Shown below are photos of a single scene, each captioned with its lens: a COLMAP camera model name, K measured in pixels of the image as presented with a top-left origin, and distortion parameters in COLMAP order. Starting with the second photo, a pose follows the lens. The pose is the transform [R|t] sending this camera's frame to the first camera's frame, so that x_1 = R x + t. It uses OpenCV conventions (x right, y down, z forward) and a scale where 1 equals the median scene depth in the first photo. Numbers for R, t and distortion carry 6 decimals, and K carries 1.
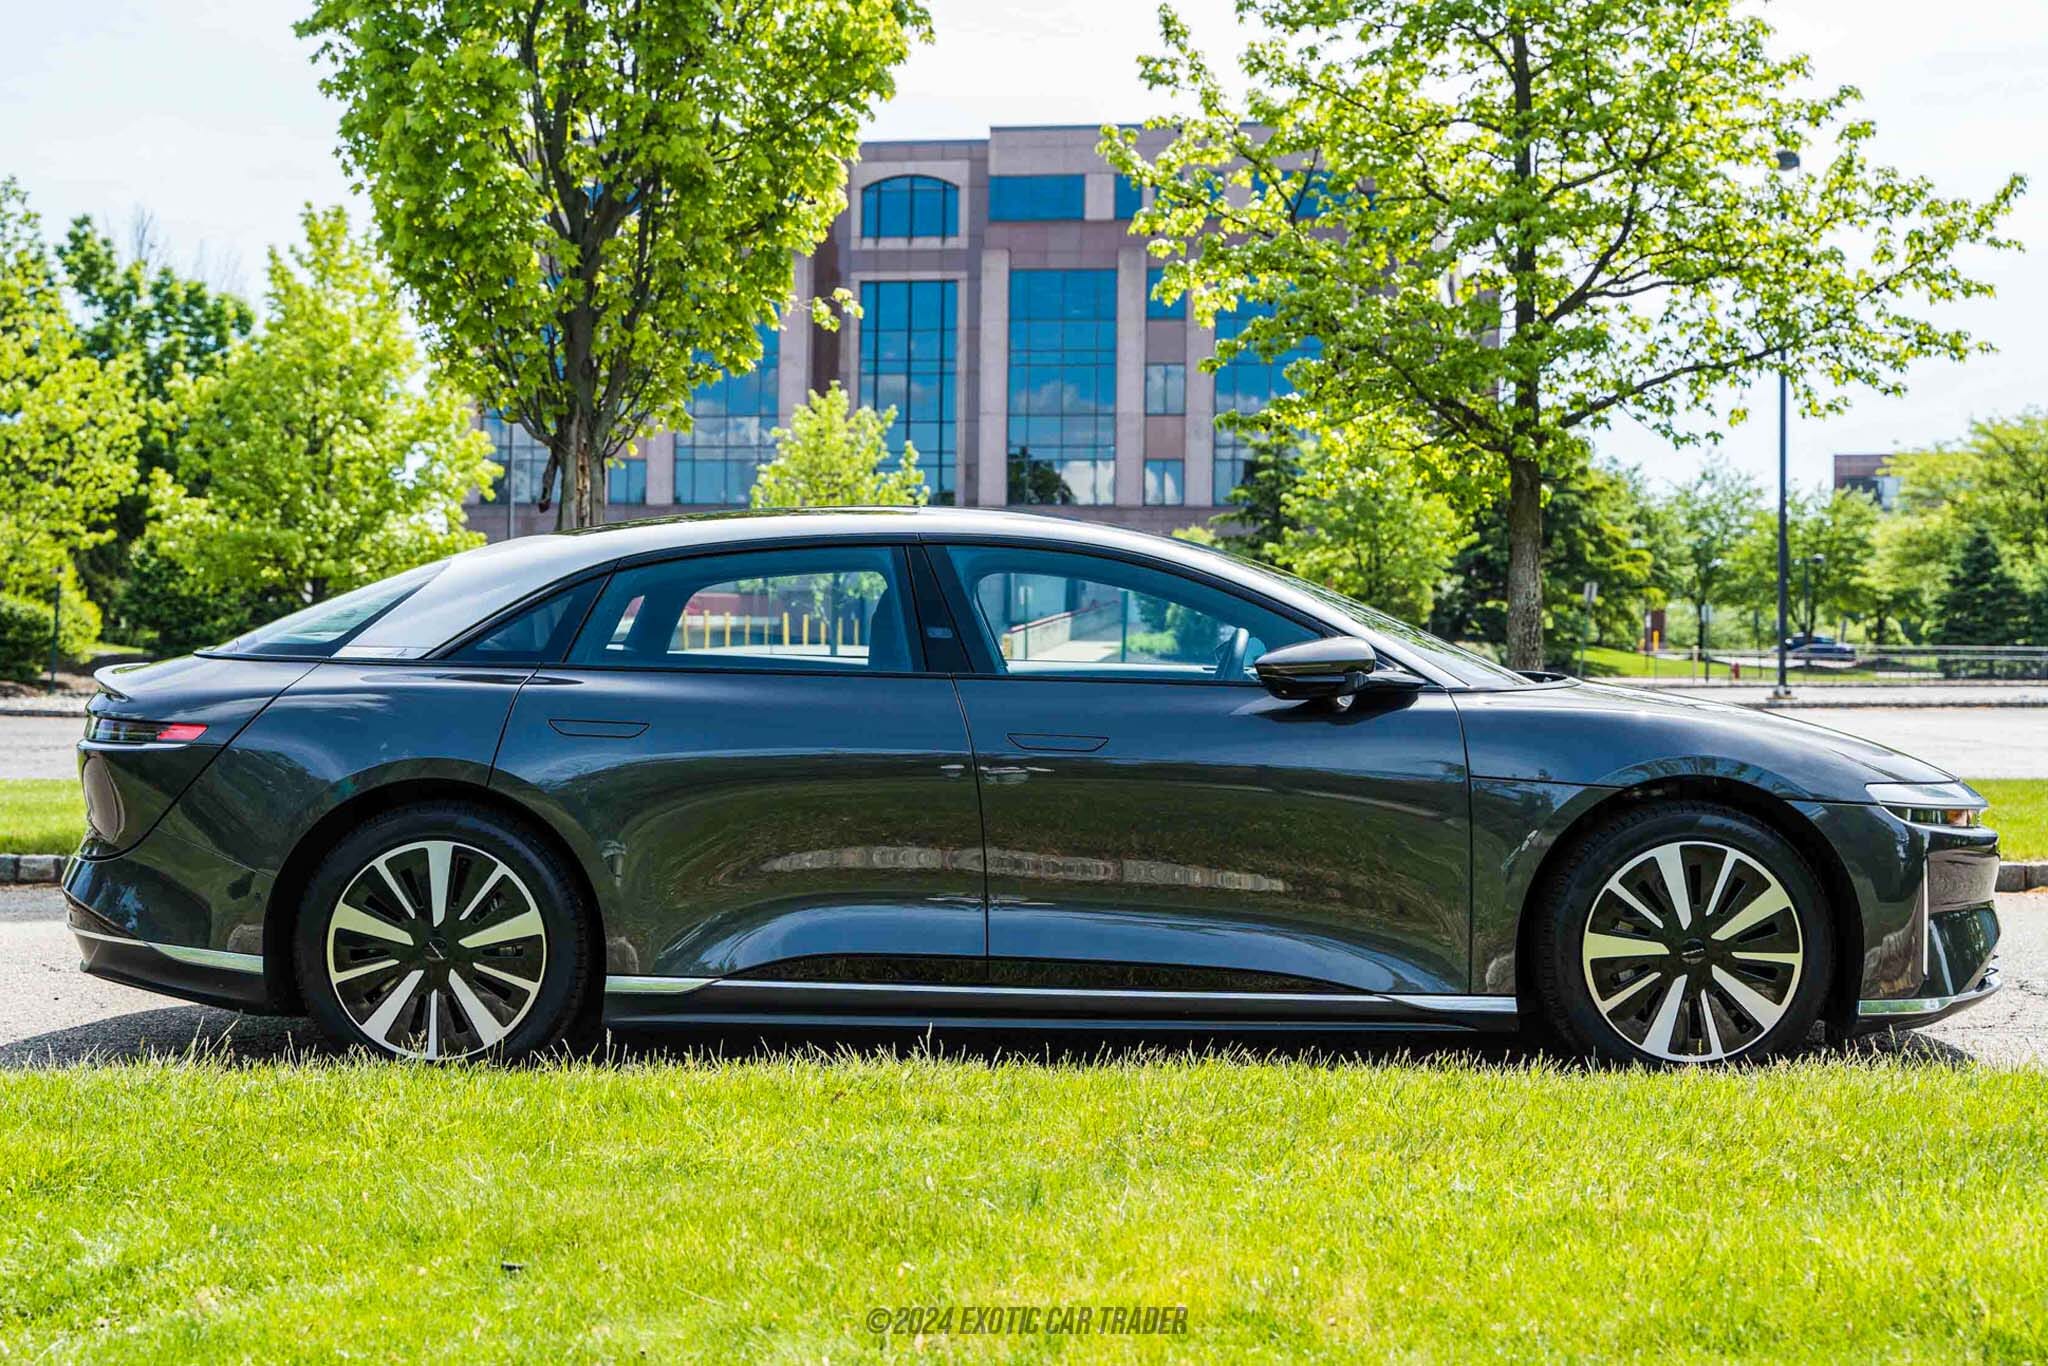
lens RADIAL K [[3350.9, 0, 894.8], [0, 3350.9, 667.6], [0, 0, 1]] dist [0.008359, 0.000000]
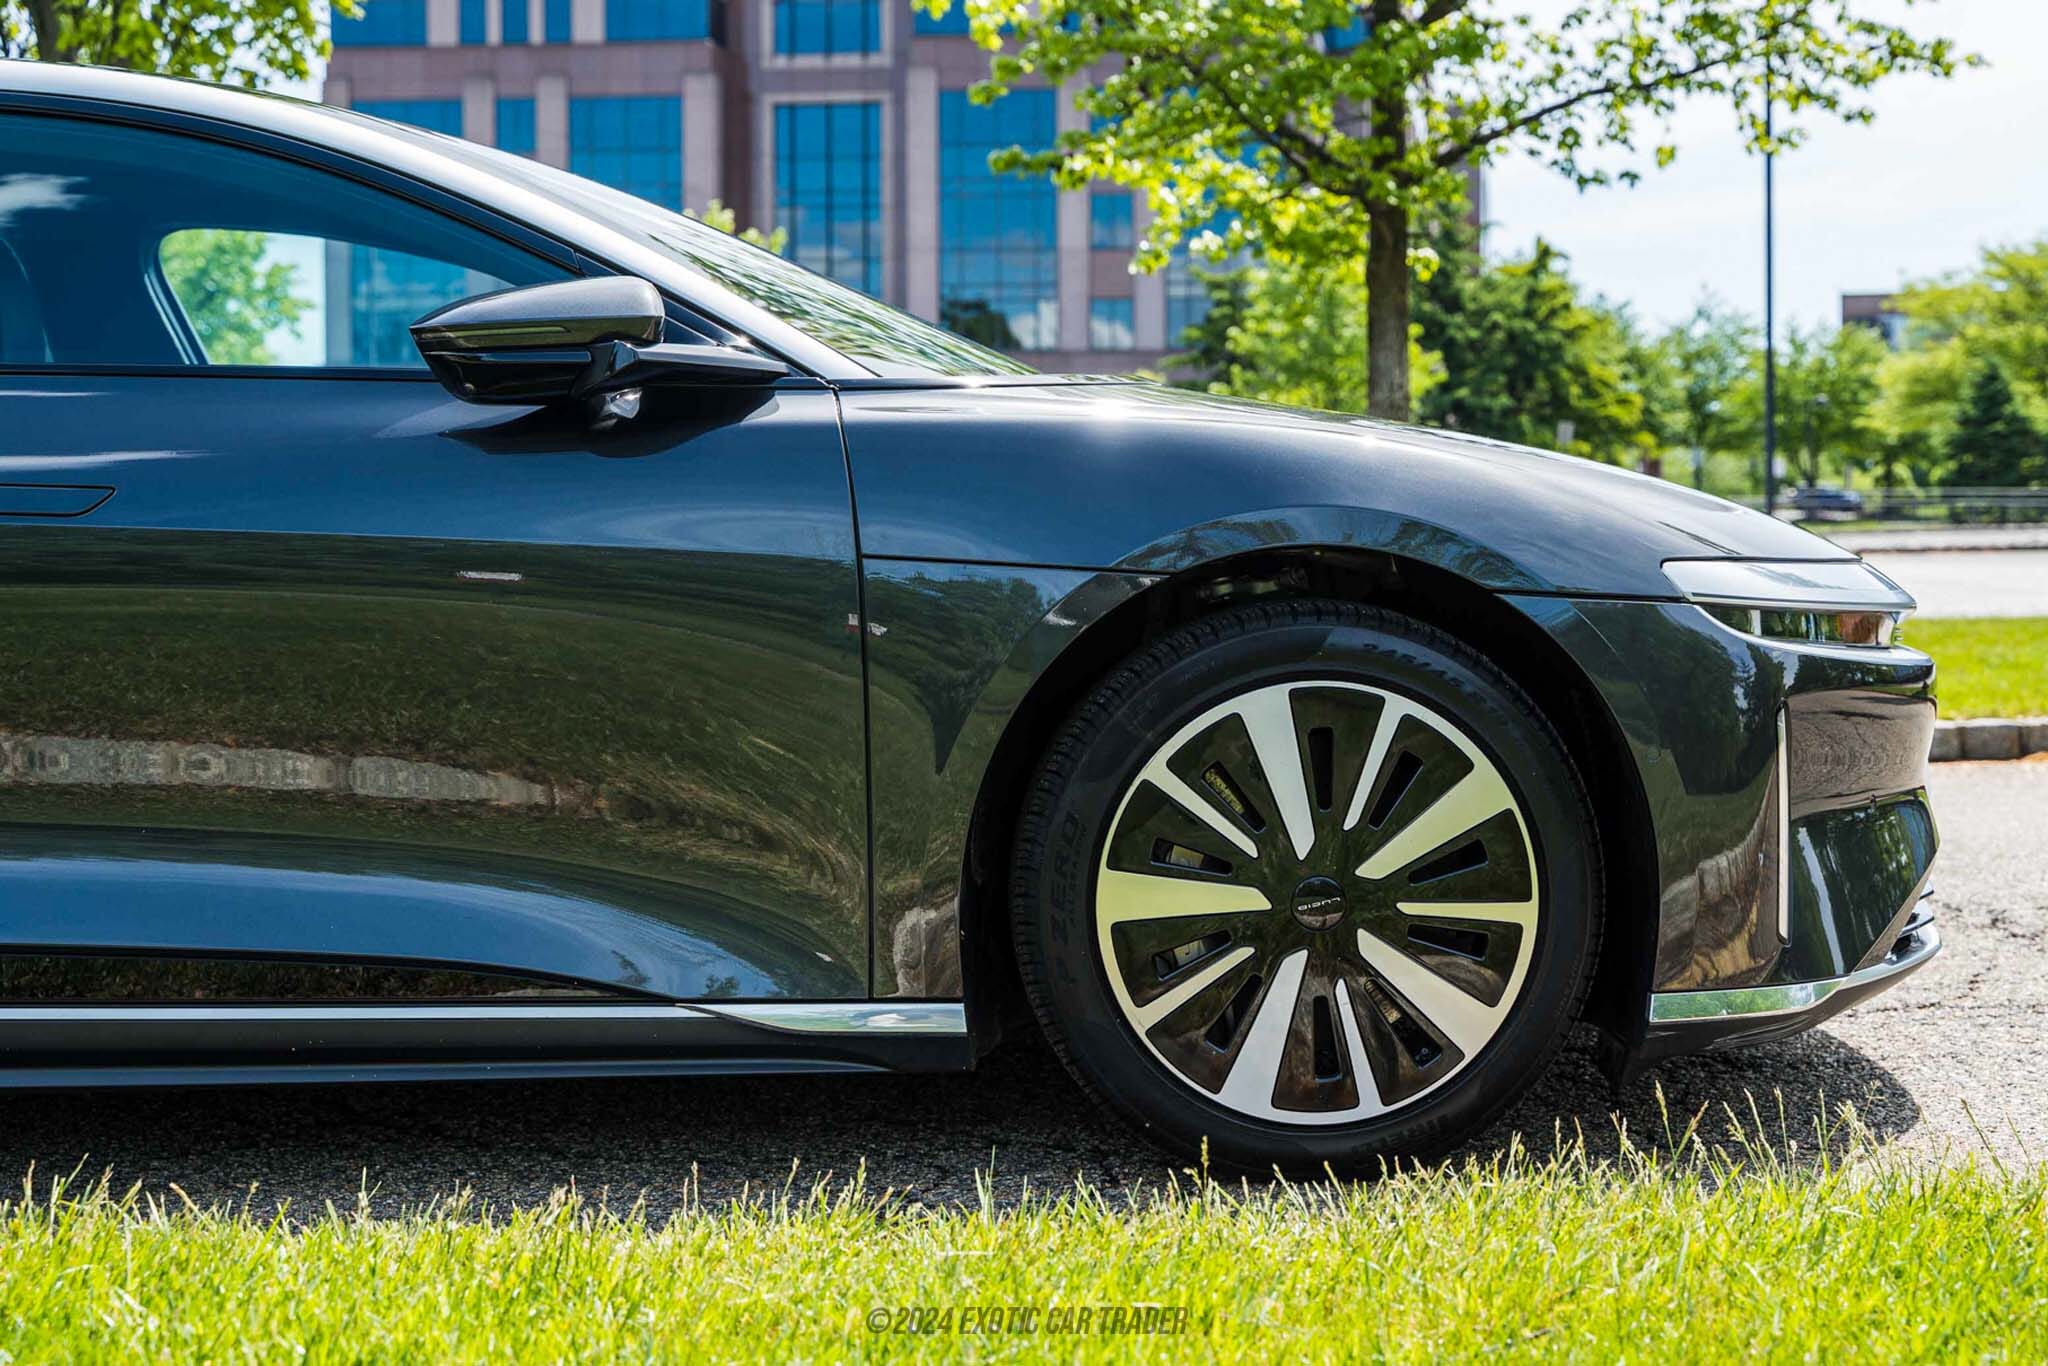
lens RADIAL K [[3753.4, 0, 1034.3], [0, 3753.4, 692.2], [0, 0, 1]] dist [-0.028653, 0.000000]
pose [[0.997896, -0.017011, 0.062556, 0.158027], [0.014237, 0.998907, 0.044526, 0.027646], [-0.063245, -0.043541, 0.997048, 0.441121]]
